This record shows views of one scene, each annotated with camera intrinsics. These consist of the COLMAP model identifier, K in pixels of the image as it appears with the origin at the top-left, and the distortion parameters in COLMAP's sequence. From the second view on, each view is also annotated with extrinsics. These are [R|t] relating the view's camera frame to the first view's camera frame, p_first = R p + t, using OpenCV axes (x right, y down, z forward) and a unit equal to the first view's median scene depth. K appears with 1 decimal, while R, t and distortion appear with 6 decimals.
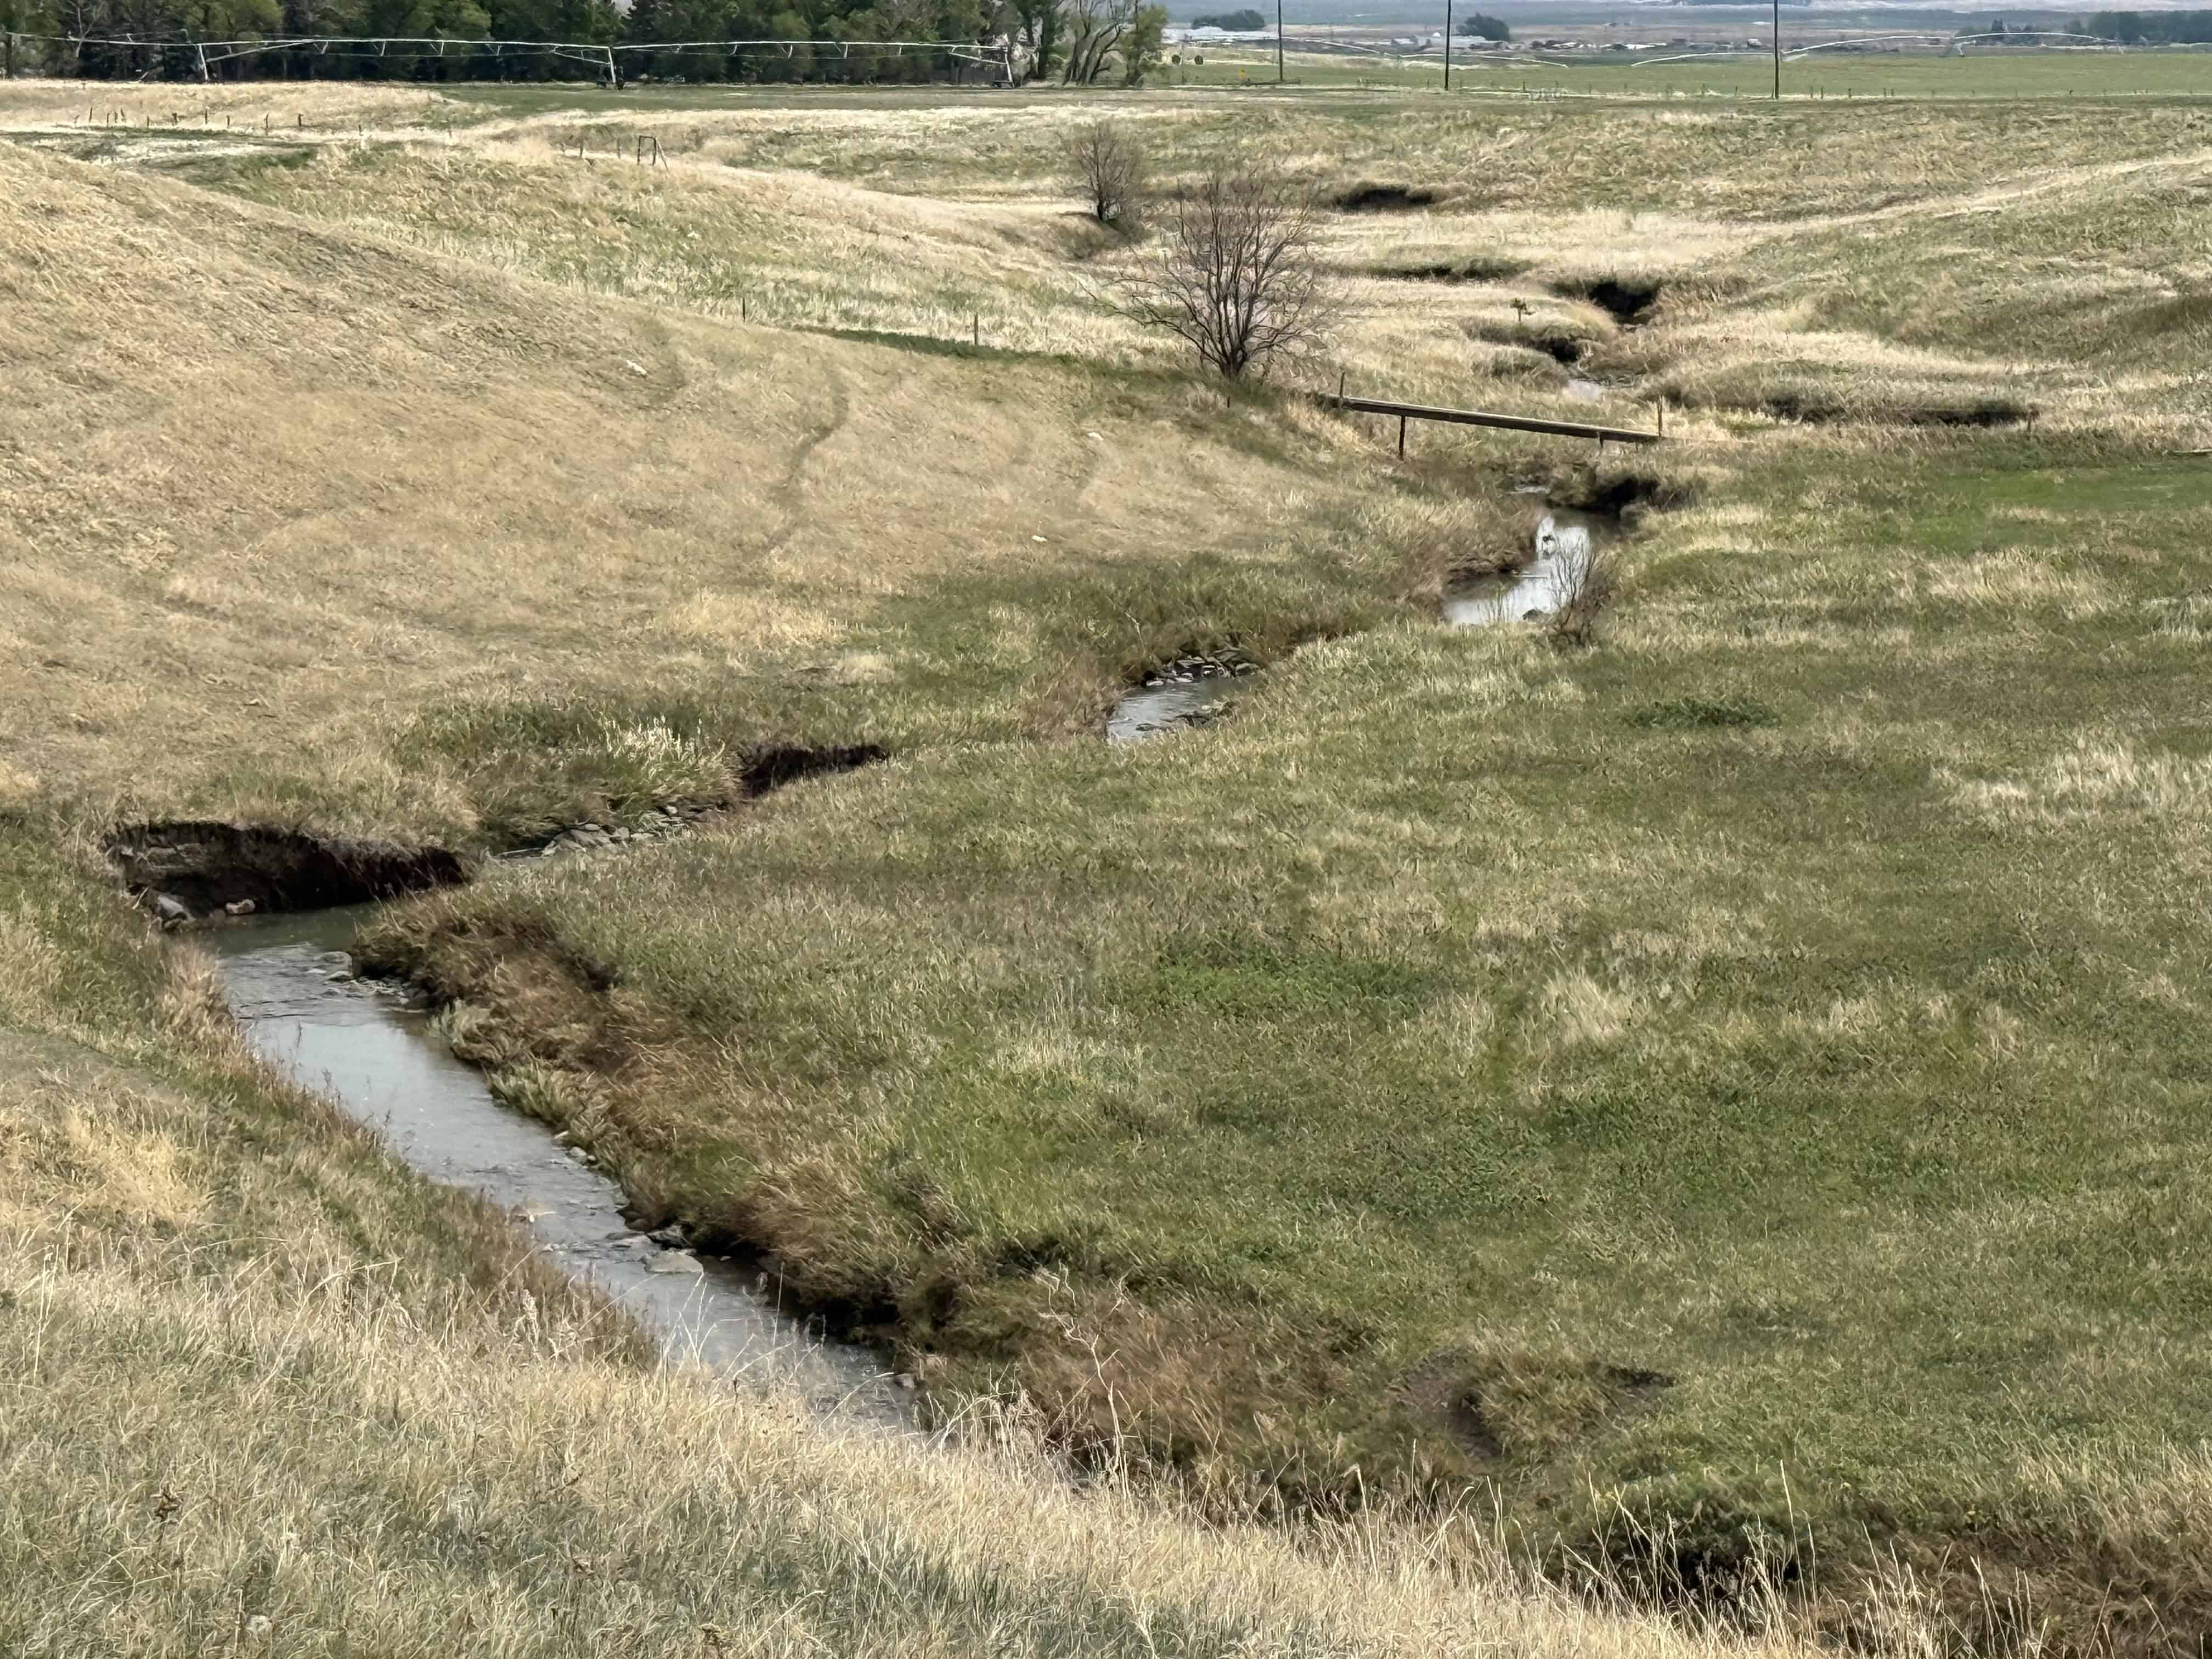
lens RADIAL K [[7025.1, 0, 1106.0], [0, 7025.1, 829.8], [0, 0, 1]] dist [0.203193, 0.000000]
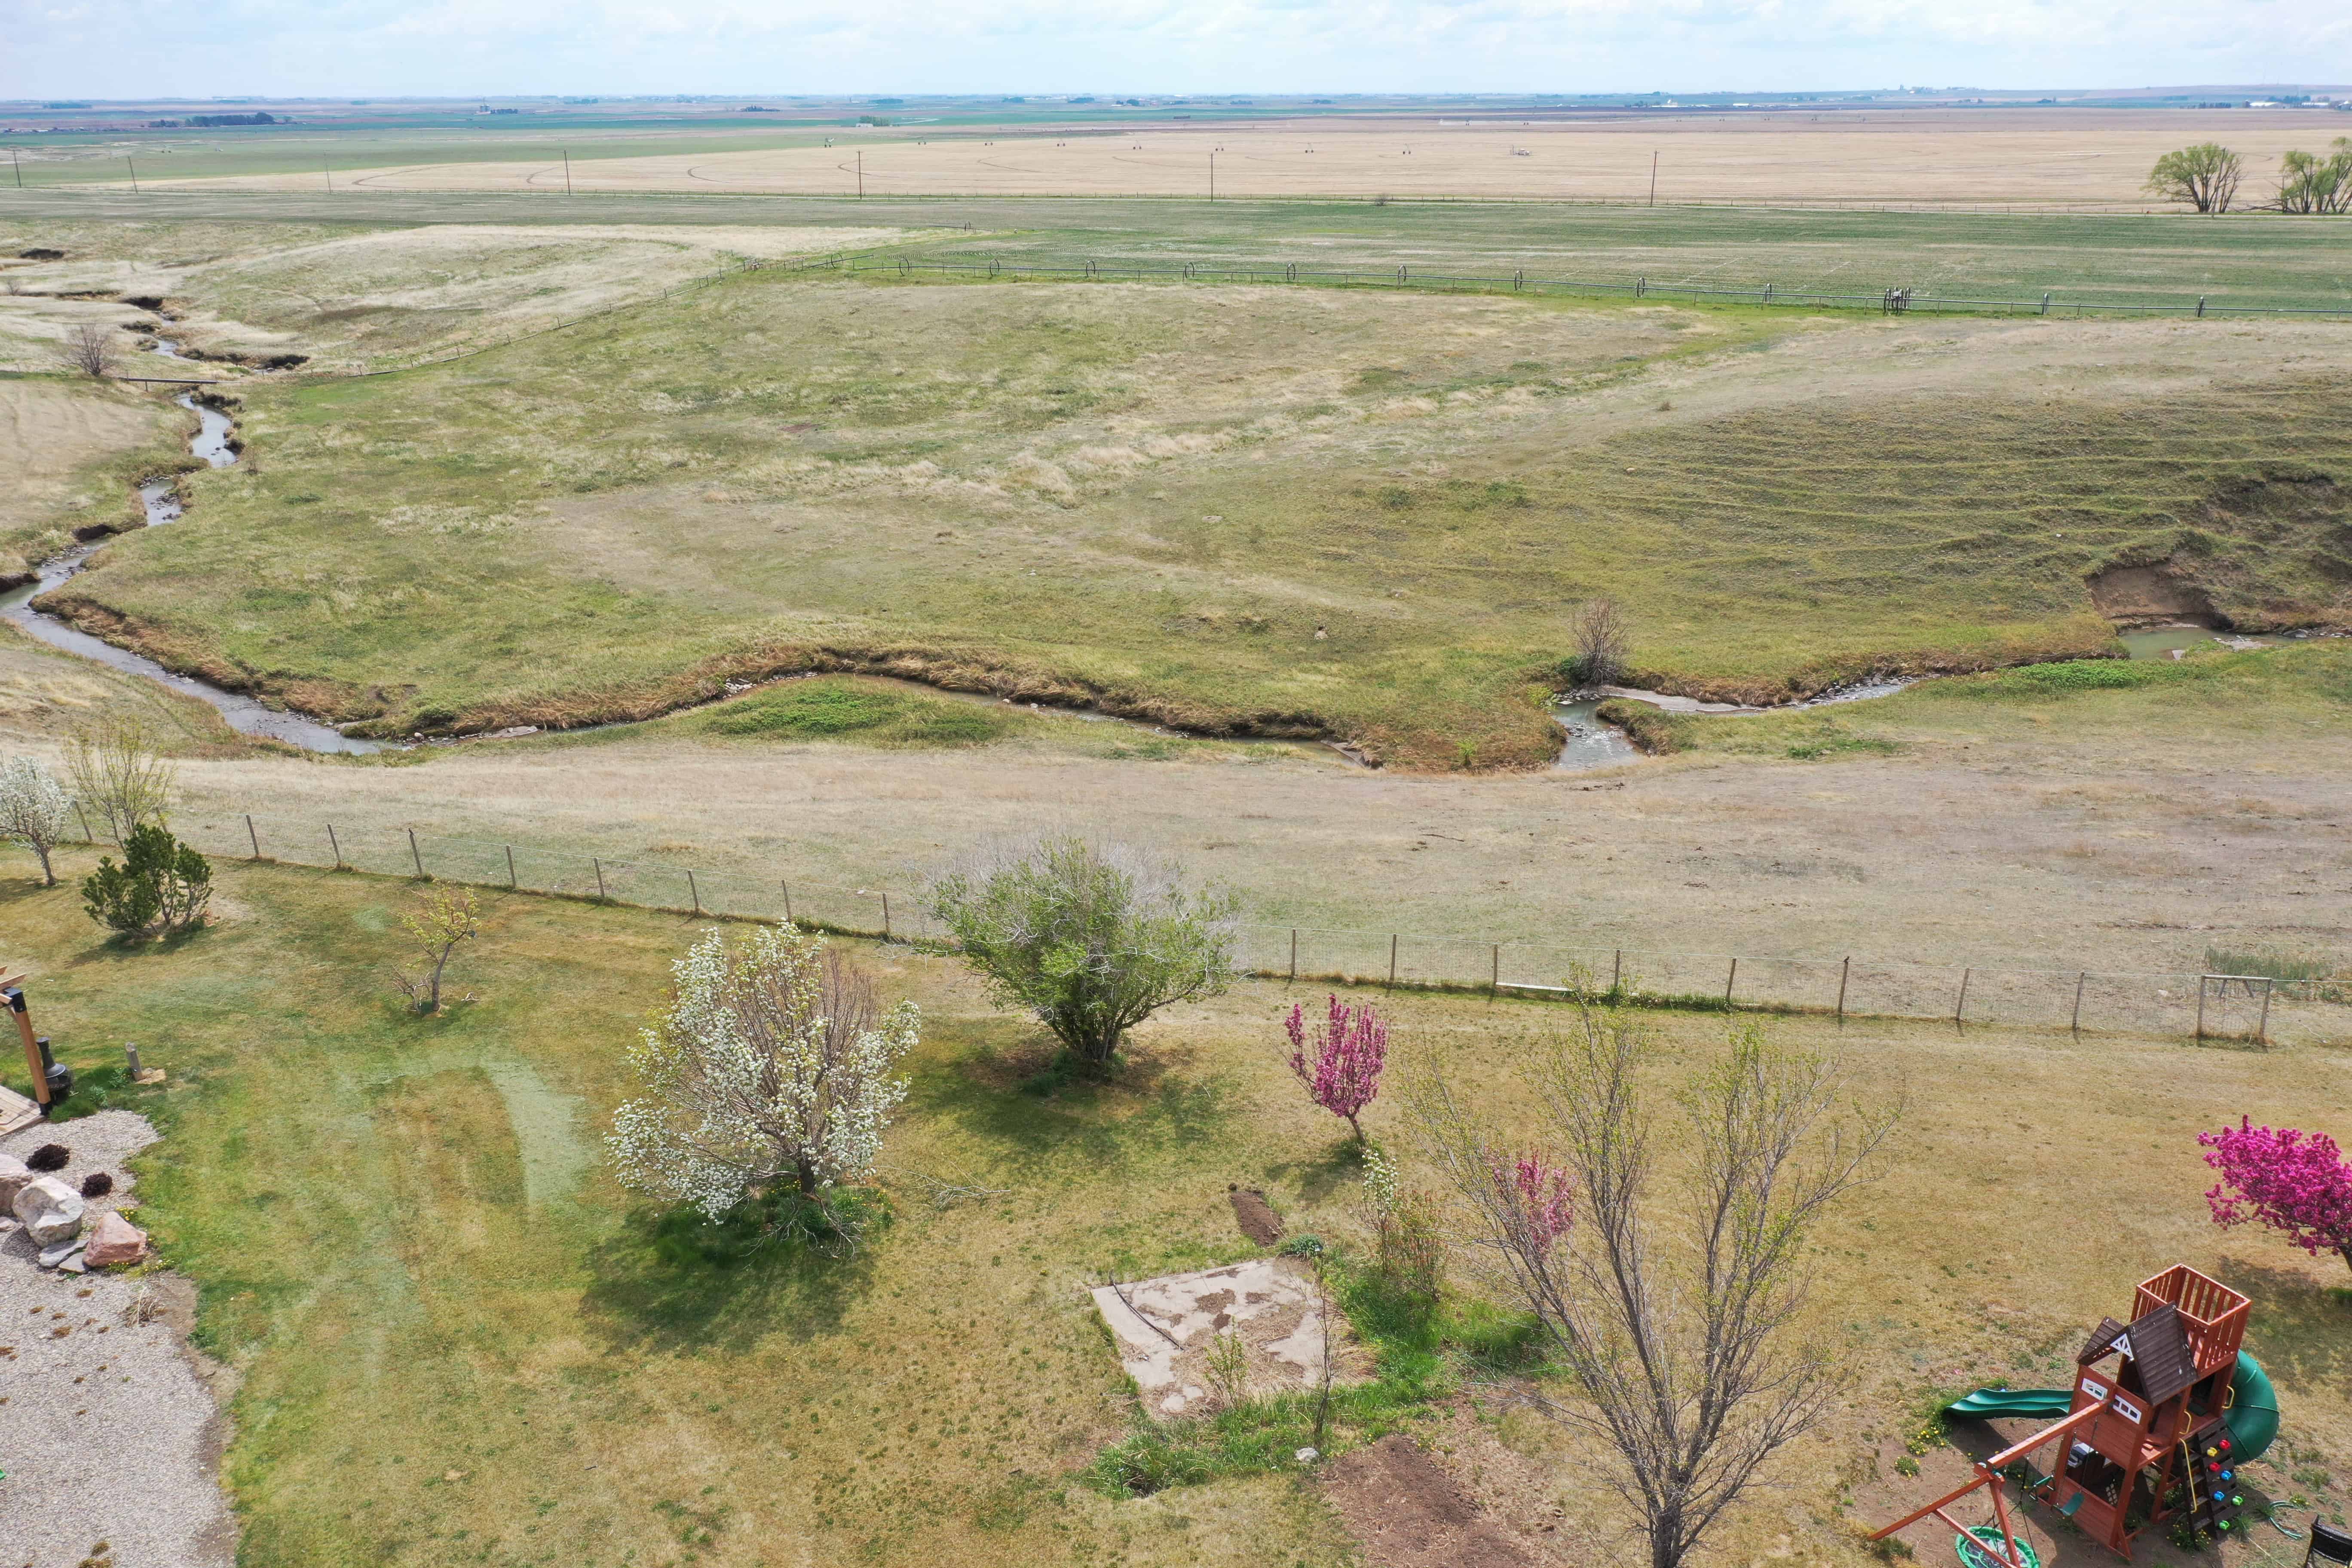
lens RADIAL K [[1833.1, 0, 1158.0], [0, 1833.1, 789.4], [0, 0, 1]] dist [-0.004309, -0.007285]
pose [[0.825034, -0.206400, 0.526040, -0.130164], [0.072839, 0.961985, 0.263210, -0.110993], [-0.560369, -0.178841, 0.808704, -0.360413]]
